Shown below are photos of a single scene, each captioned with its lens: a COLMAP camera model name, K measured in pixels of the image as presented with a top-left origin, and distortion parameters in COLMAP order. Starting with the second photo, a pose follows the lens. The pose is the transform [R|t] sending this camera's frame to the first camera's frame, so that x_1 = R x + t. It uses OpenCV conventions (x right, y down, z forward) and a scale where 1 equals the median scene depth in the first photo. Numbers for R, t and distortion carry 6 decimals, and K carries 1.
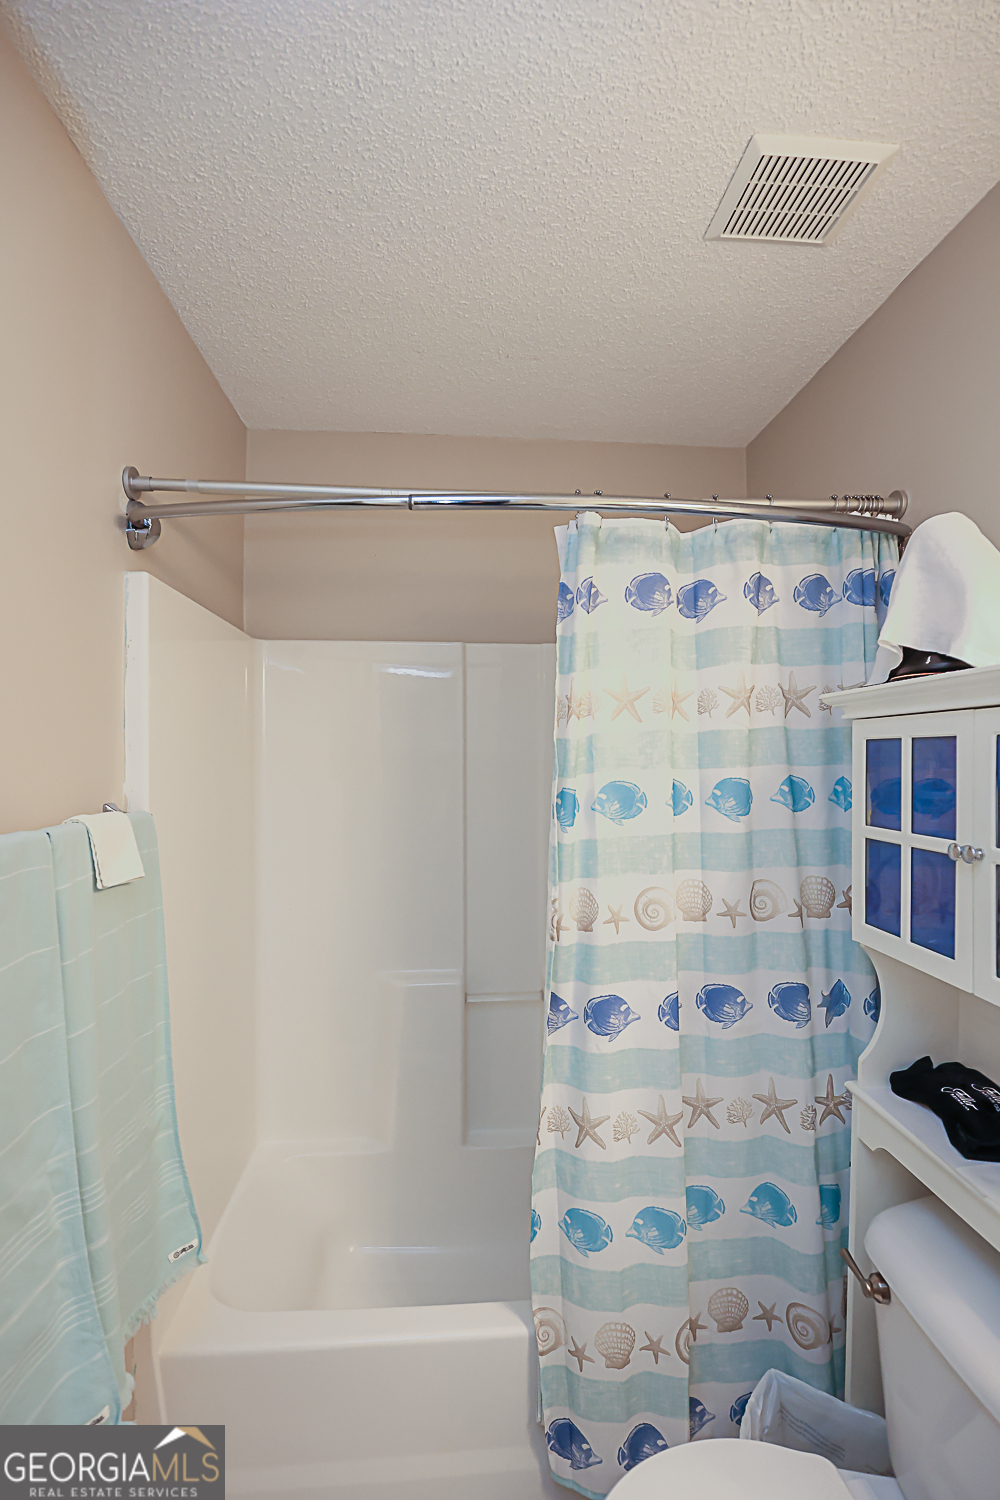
lens RADIAL K [[689.8, 0, 516.8], [0, 689.8, 754.7], [0, 0, 1]] dist [-0.035222, 0.007065]
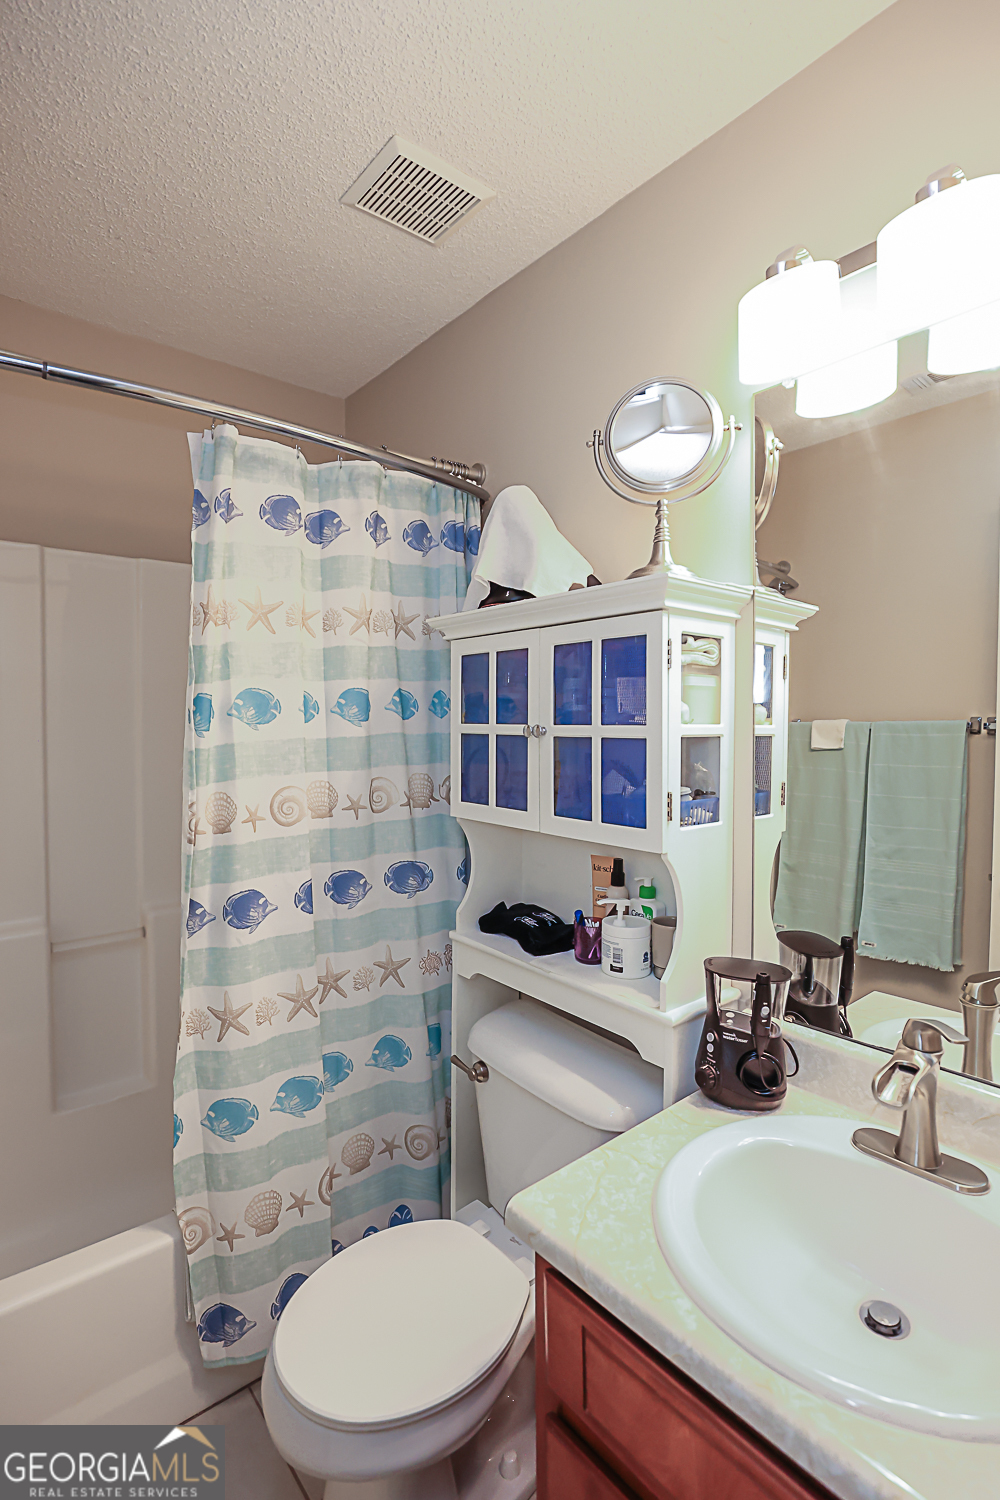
lens RADIAL K [[734.9, 0, 500.0], [0, 734.9, 750.0], [0, 0, 1]] dist [-0.023565, 0.000126]
pose [[0.817999, -0.015581, 0.575008, -0.193289], [-0.000029, 0.999632, 0.027127, 0.103447], [-0.575219, -0.022207, 0.817698, -0.140364]]
